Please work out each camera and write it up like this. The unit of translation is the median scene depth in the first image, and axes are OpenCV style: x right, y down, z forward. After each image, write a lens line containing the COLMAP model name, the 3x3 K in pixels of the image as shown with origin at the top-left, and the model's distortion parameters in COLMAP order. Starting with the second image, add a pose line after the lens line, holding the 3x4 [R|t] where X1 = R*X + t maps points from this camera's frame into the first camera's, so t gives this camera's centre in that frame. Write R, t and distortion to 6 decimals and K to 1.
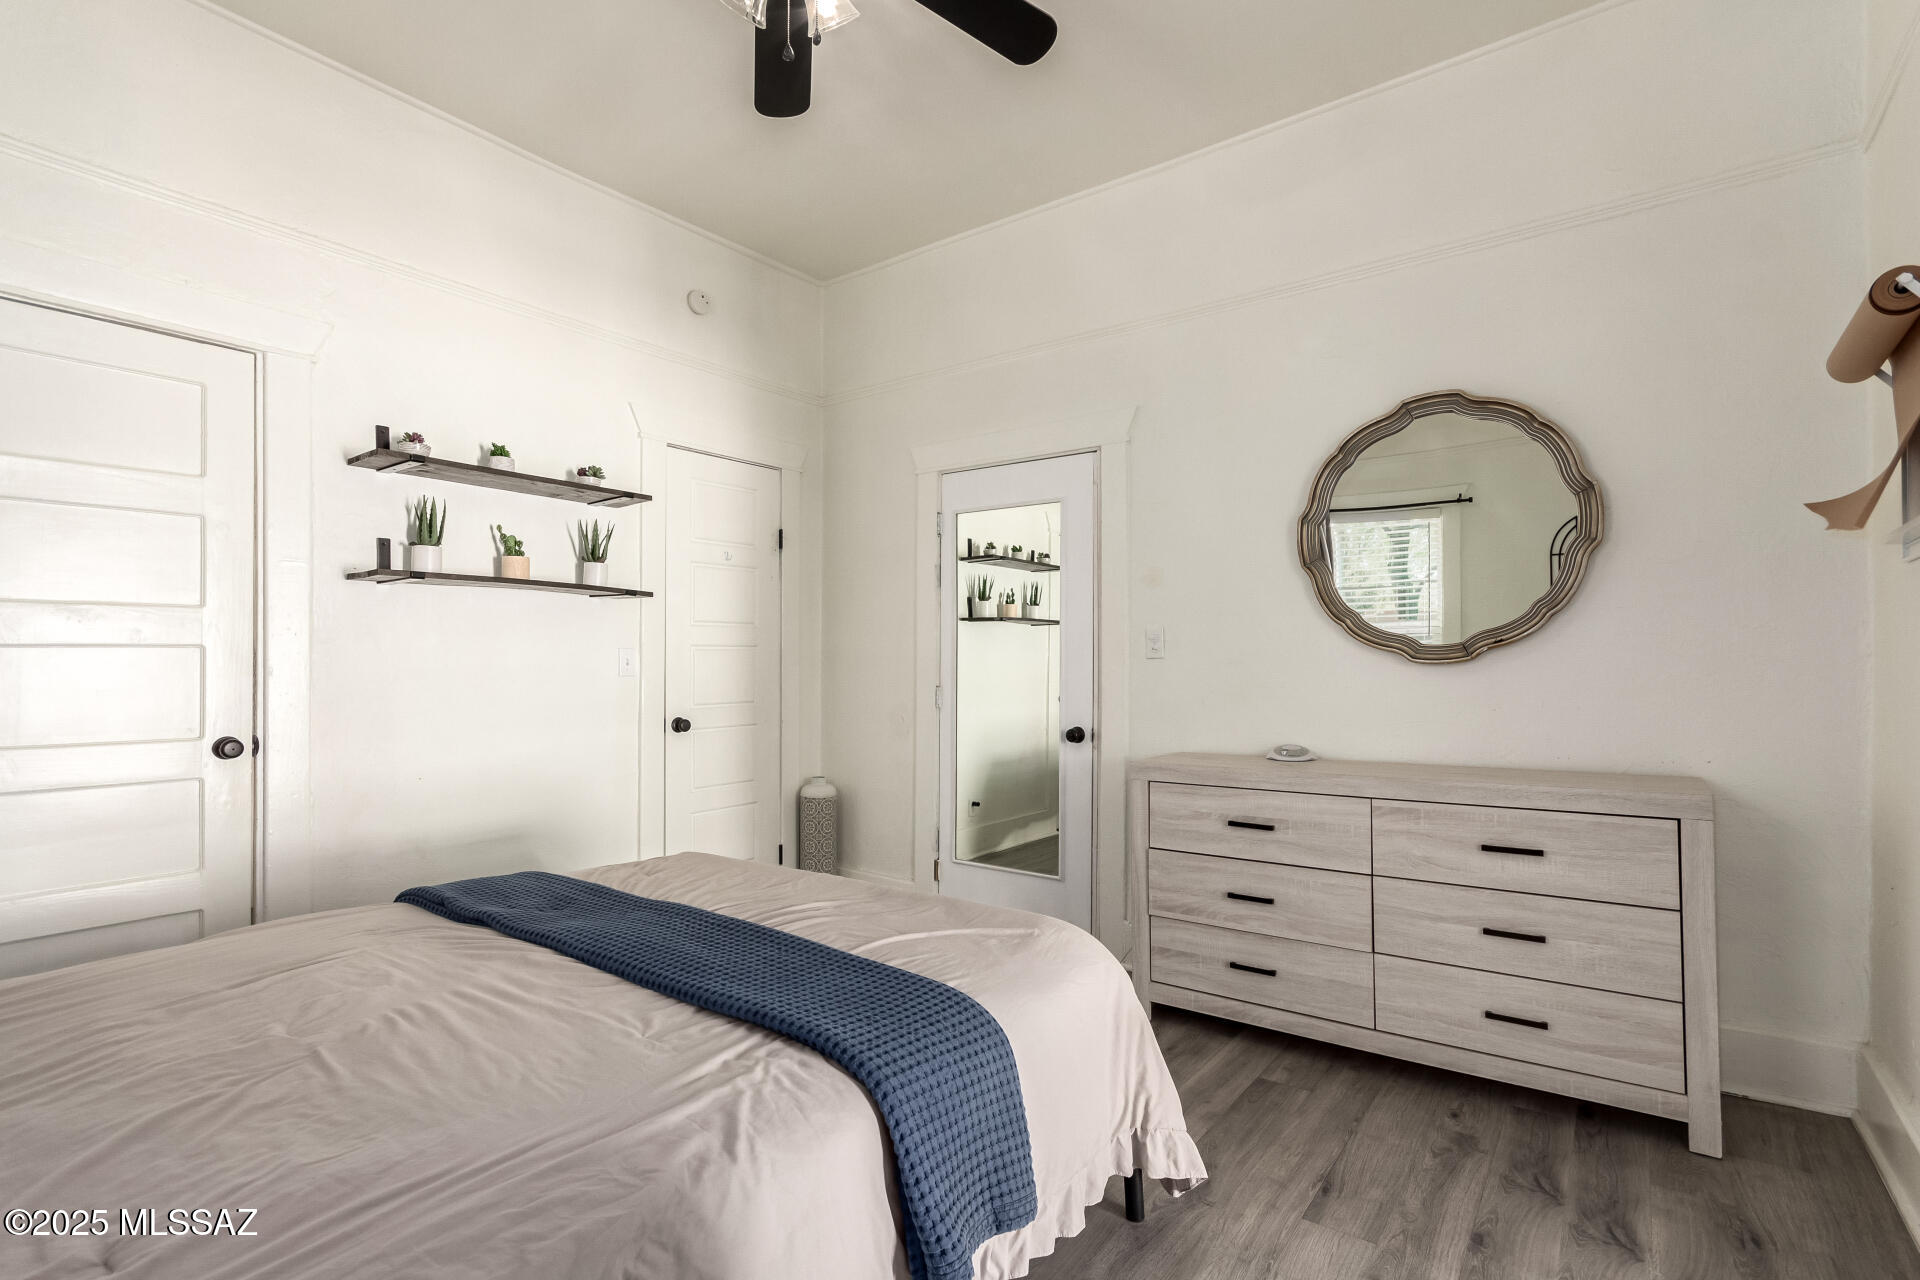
lens RADIAL K [[918.3, 0, 964.3], [0, 918.3, 648.4], [0, 0, 1]] dist [-0.000410, 0.000558]
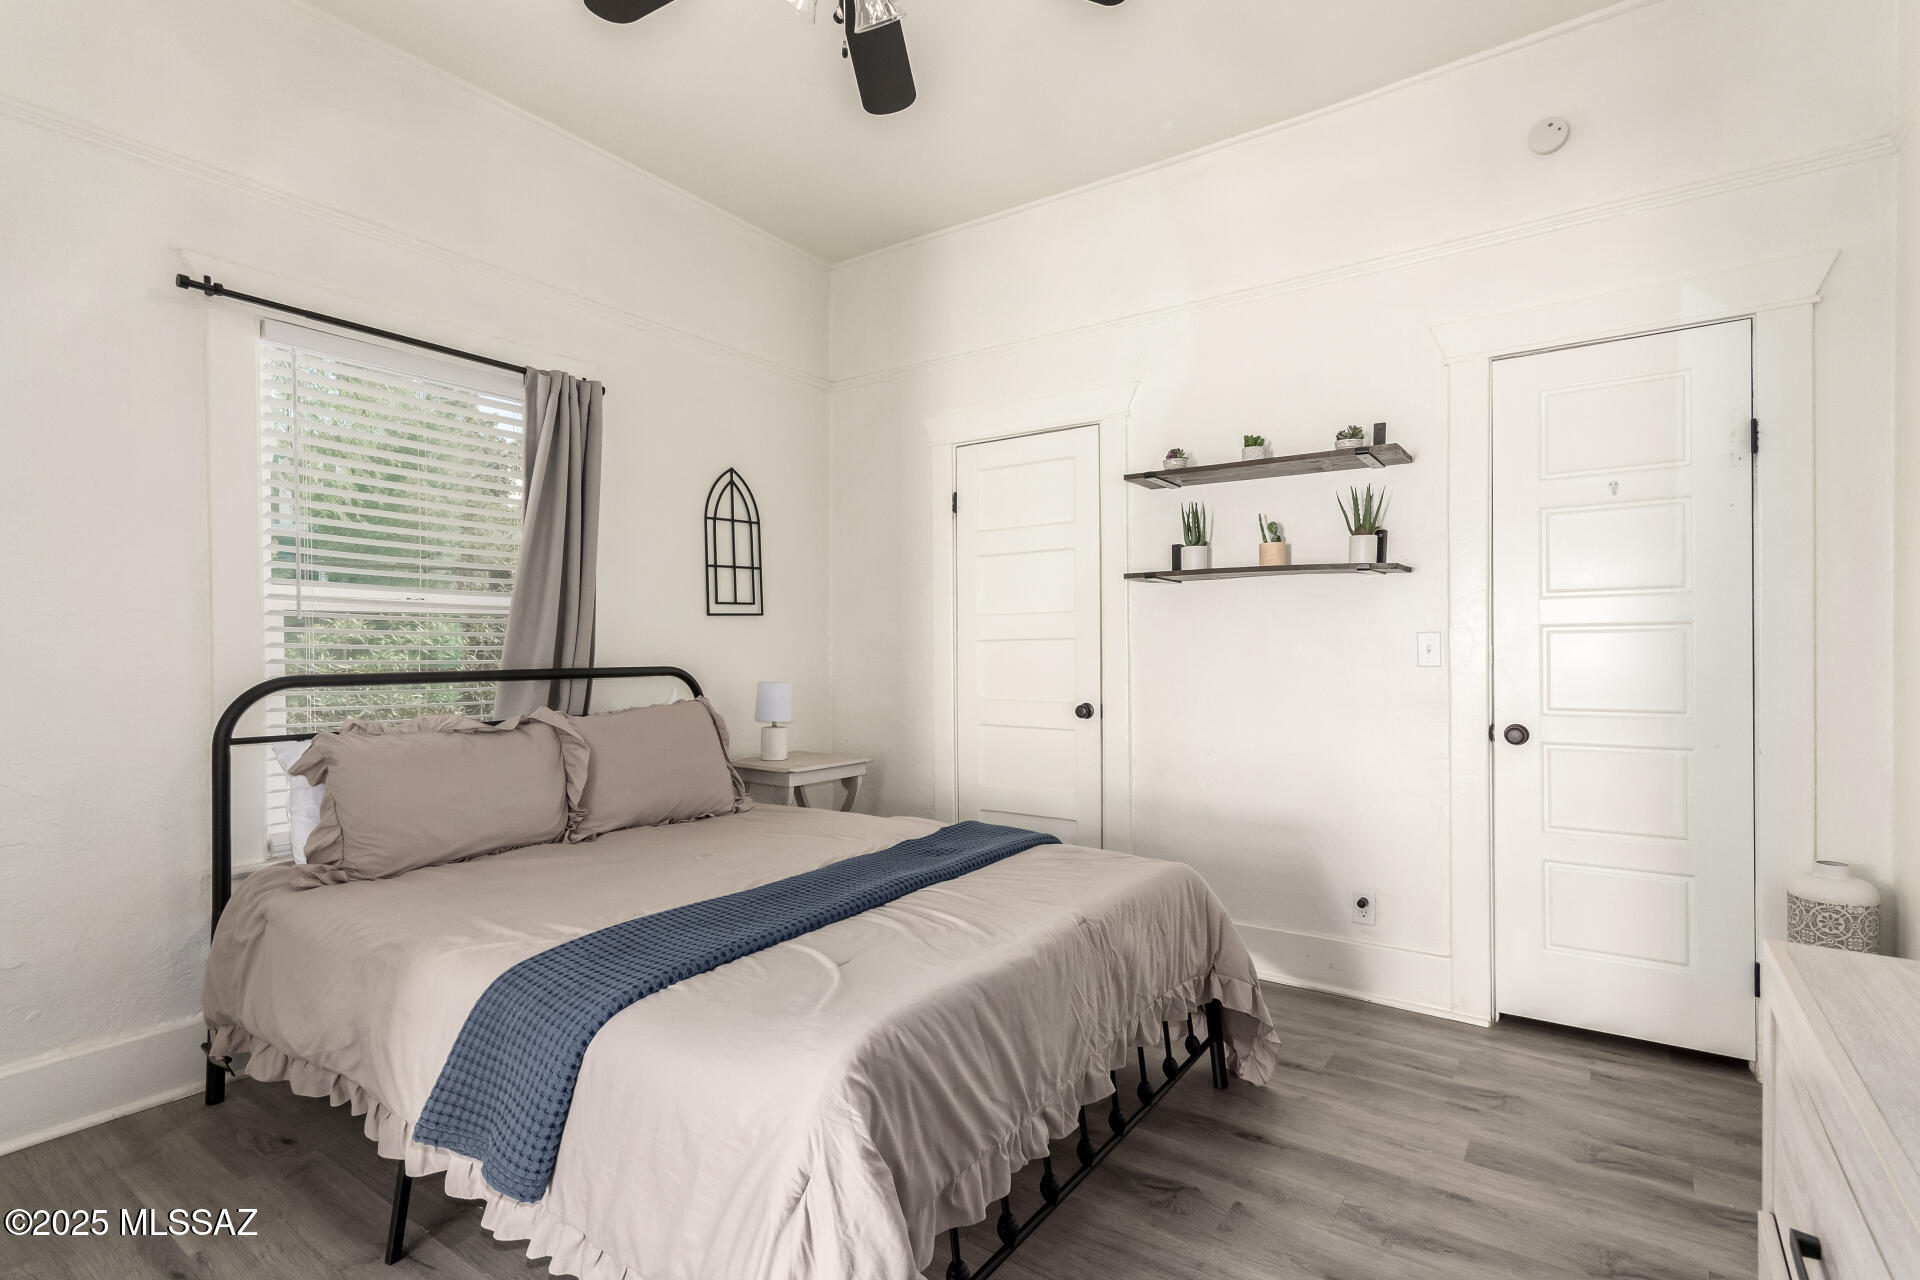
lens RADIAL K [[918.3, 0, 961.8], [0, 918.3, 638.3], [0, 0, 1]] dist [-0.000410, 0.000558]
pose [[0.029093, -0.006774, -0.999554, 0.490890], [0.023467, 0.999706, -0.006092, 0.001230], [0.999301, -0.023279, 0.029243, 0.635367]]
